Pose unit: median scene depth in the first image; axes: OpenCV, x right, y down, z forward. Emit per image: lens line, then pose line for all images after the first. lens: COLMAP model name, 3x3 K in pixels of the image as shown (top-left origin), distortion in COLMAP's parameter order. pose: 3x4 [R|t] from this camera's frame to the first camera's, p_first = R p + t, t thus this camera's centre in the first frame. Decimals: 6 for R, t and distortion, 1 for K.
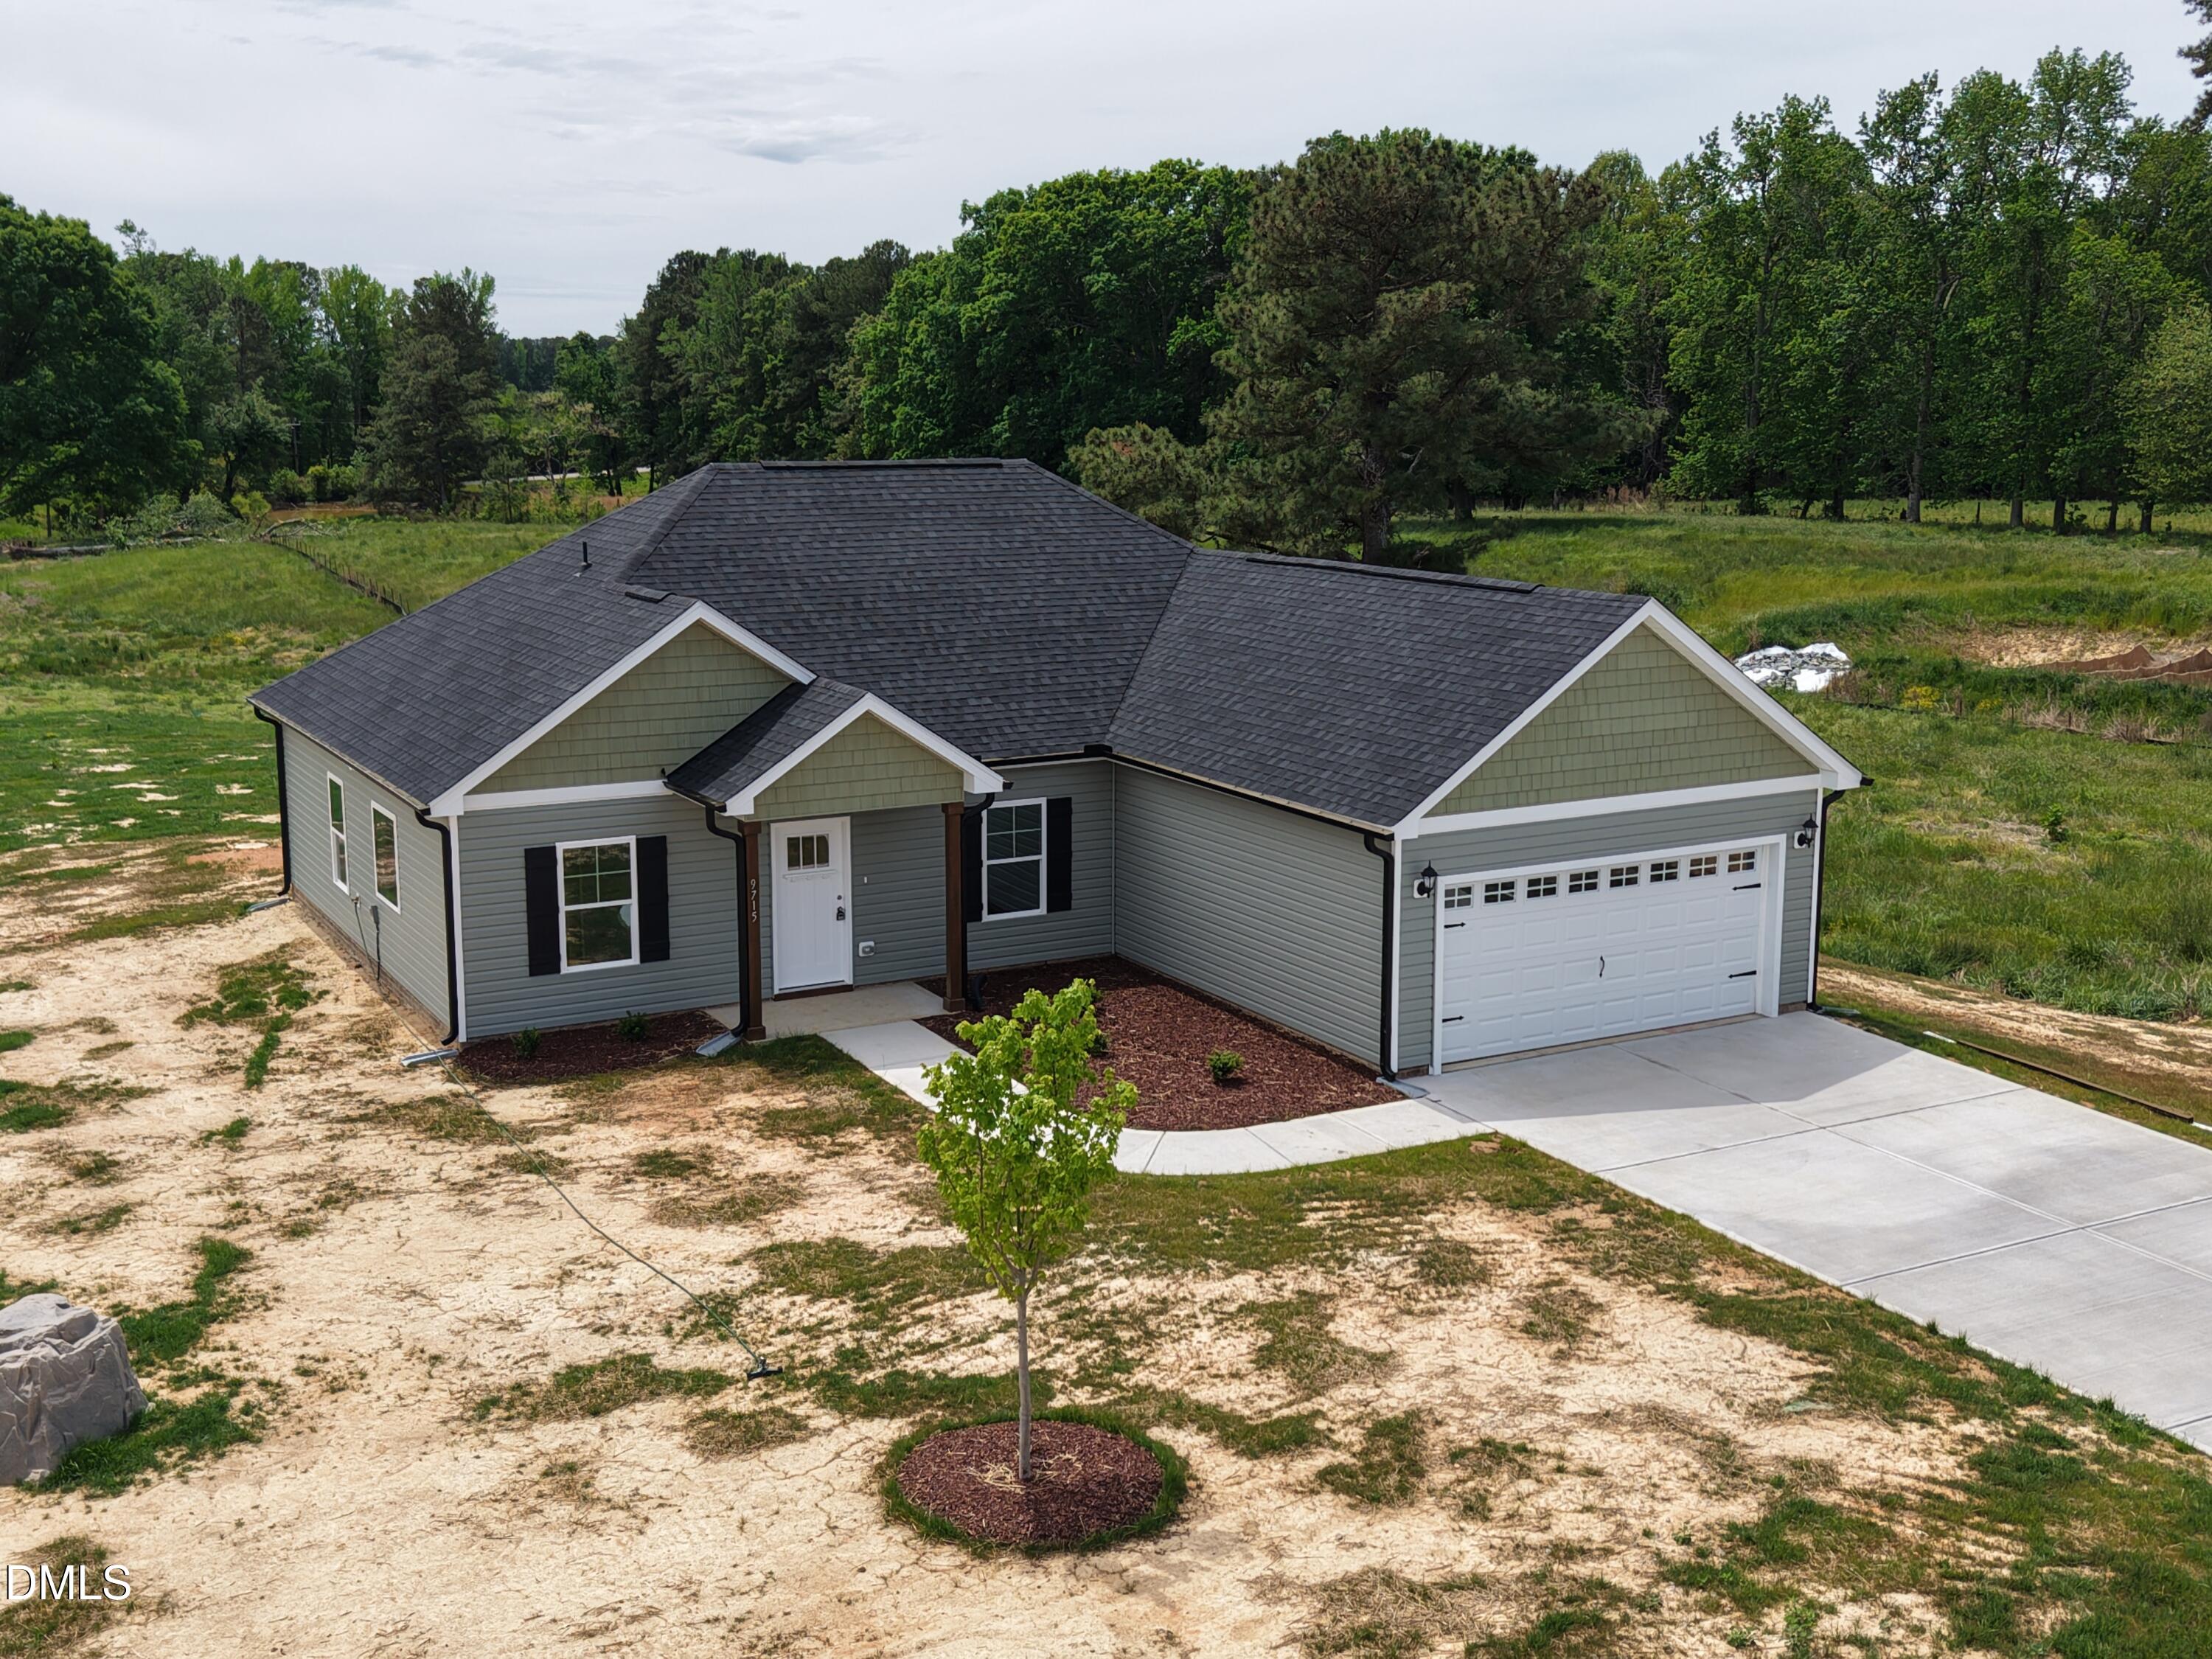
lens RADIAL K [[2371.5, 0, 1106.0], [0, 2371.5, 829.5], [0, 0, 1]] dist [0.179068, -0.590095]
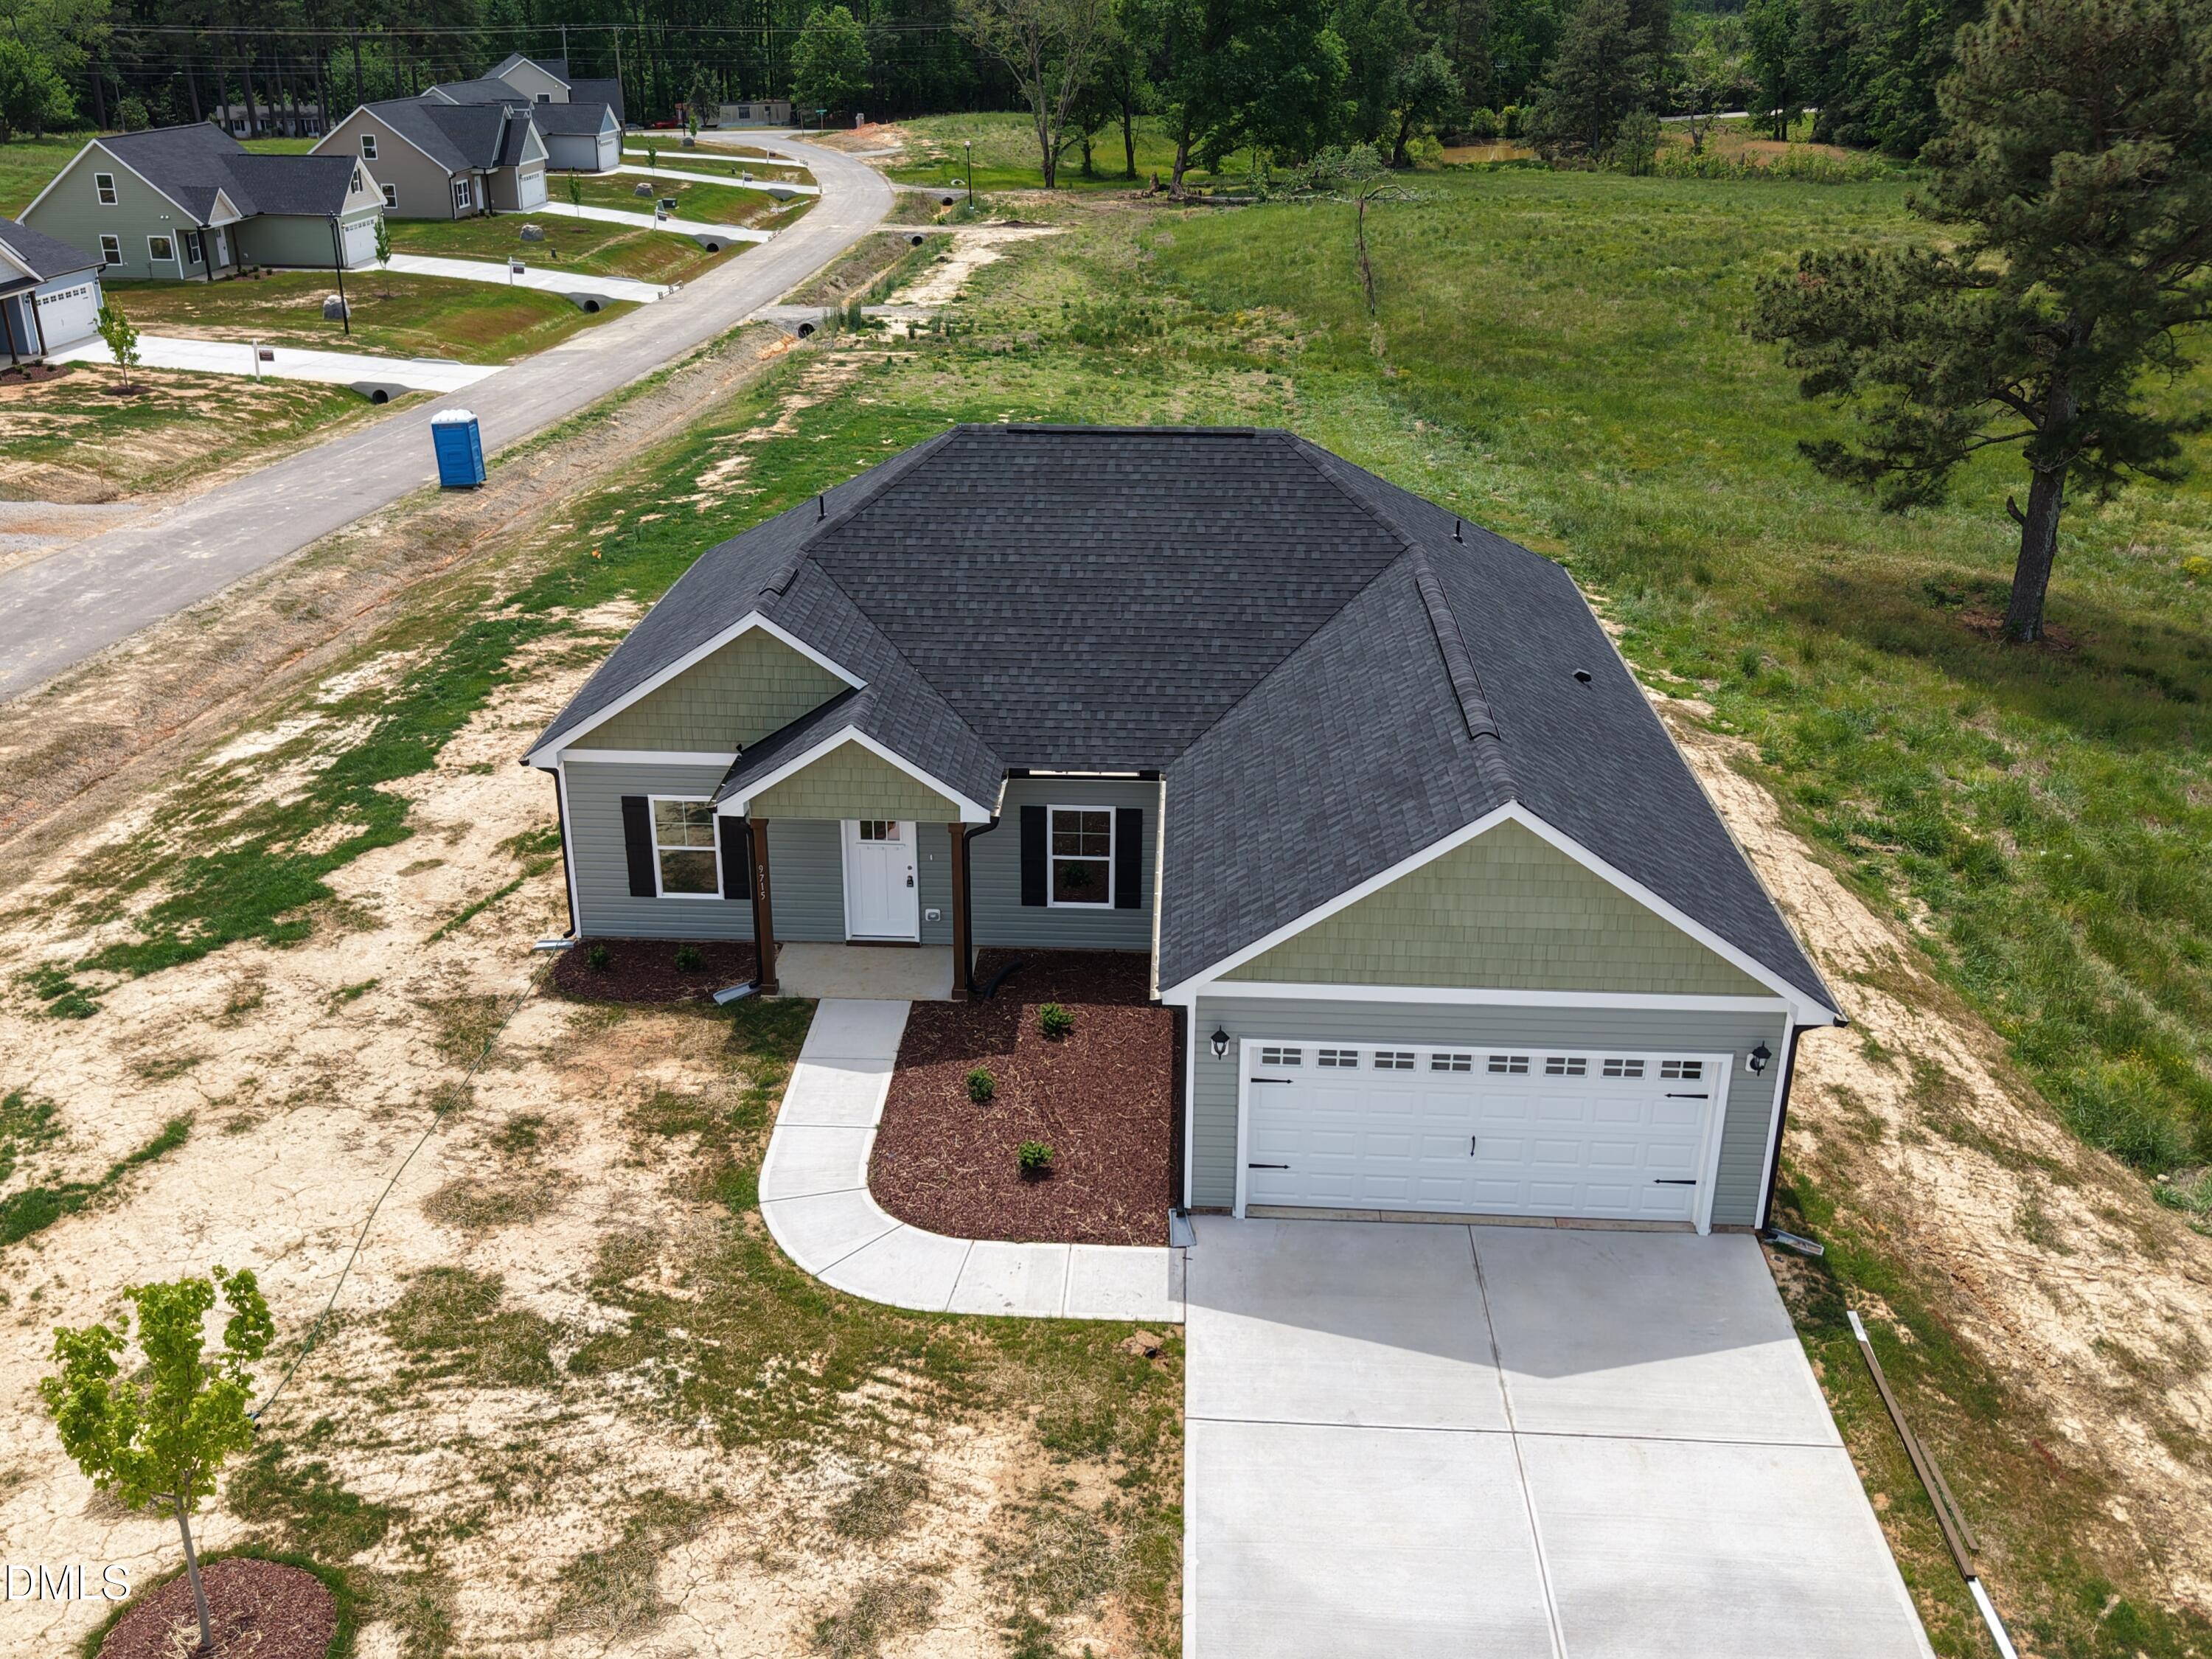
lens RADIAL K [[1979.7, 0, 1106.0], [0, 1979.7, 829.5], [0, 0, 1]] dist [0.063885, -0.138136]
pose [[0.847444, 0.213096, -0.486240, 0.512223], [-0.103569, 0.964667, 0.242262, -0.276512], [0.520684, -0.154944, 0.839571, 0.340076]]
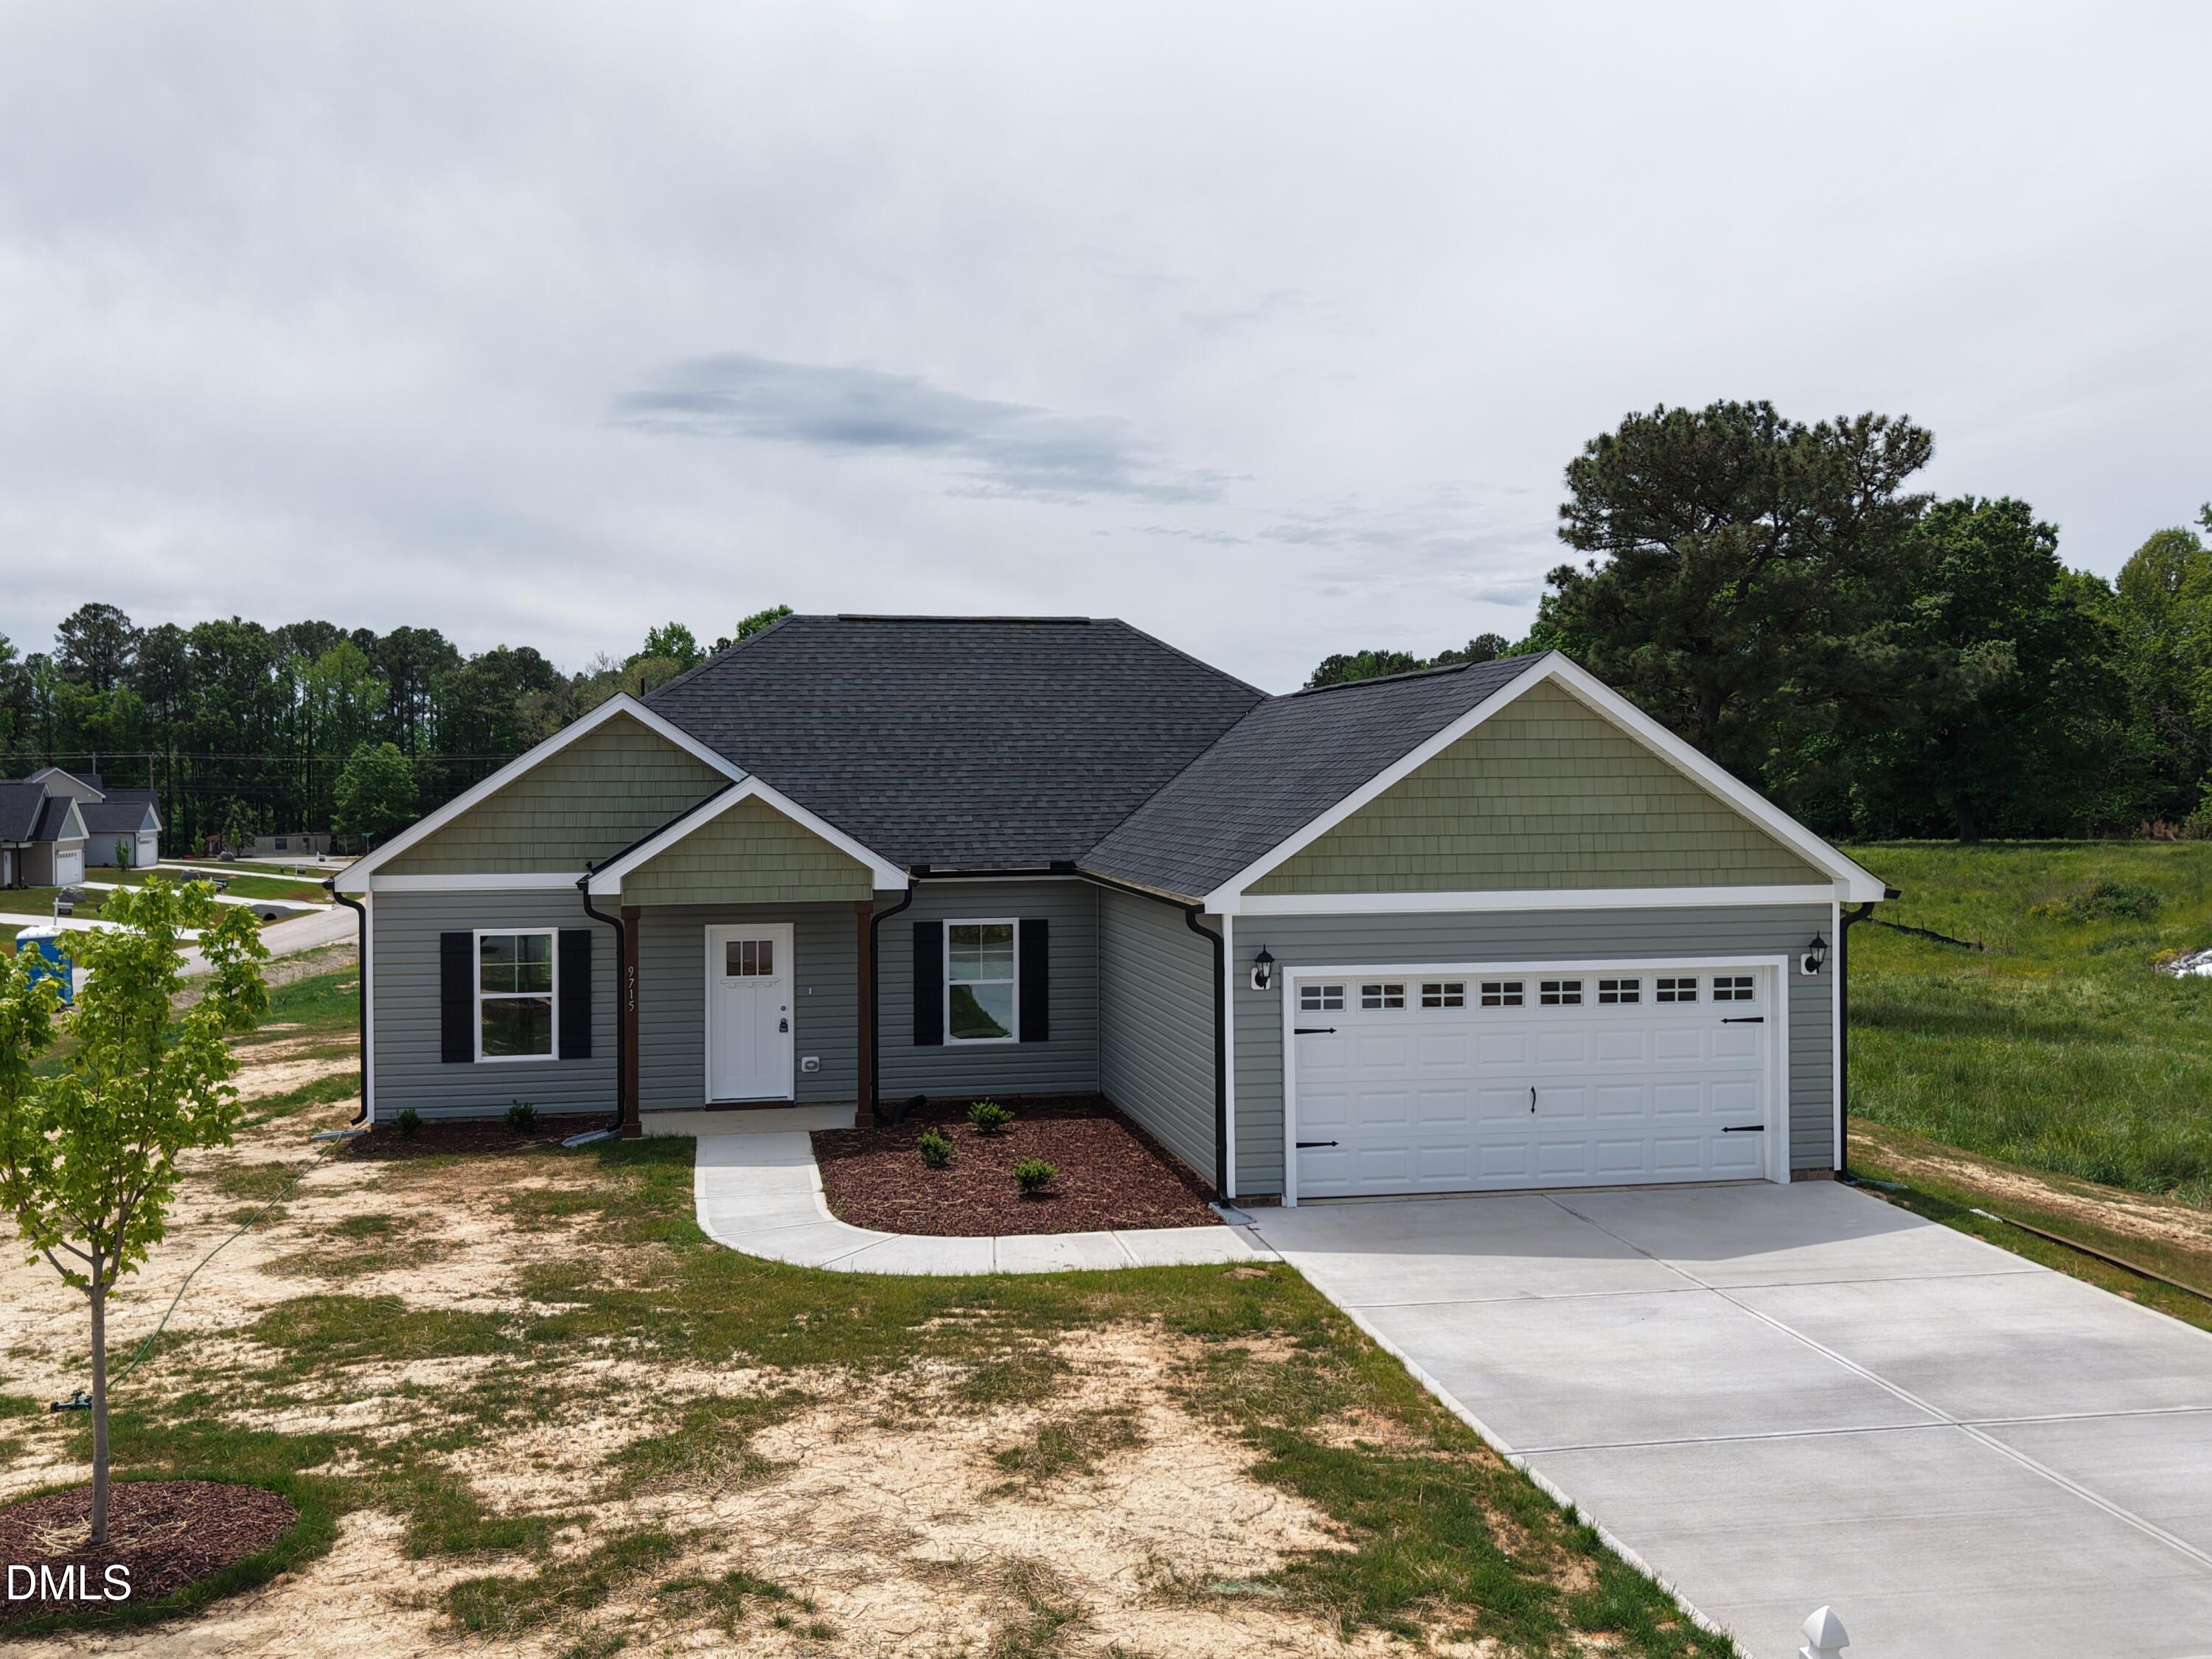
lens RADIAL K [[1979.7, 0, 1106.0], [0, 1979.7, 829.5], [0, 0, 1]] dist [0.063885, -0.138136]
pose [[0.949791, 0.000970, -0.312883, 0.331237], [-0.051569, 0.986805, -0.153483, 0.091856], [0.308606, 0.161912, 0.937308, 0.335649]]
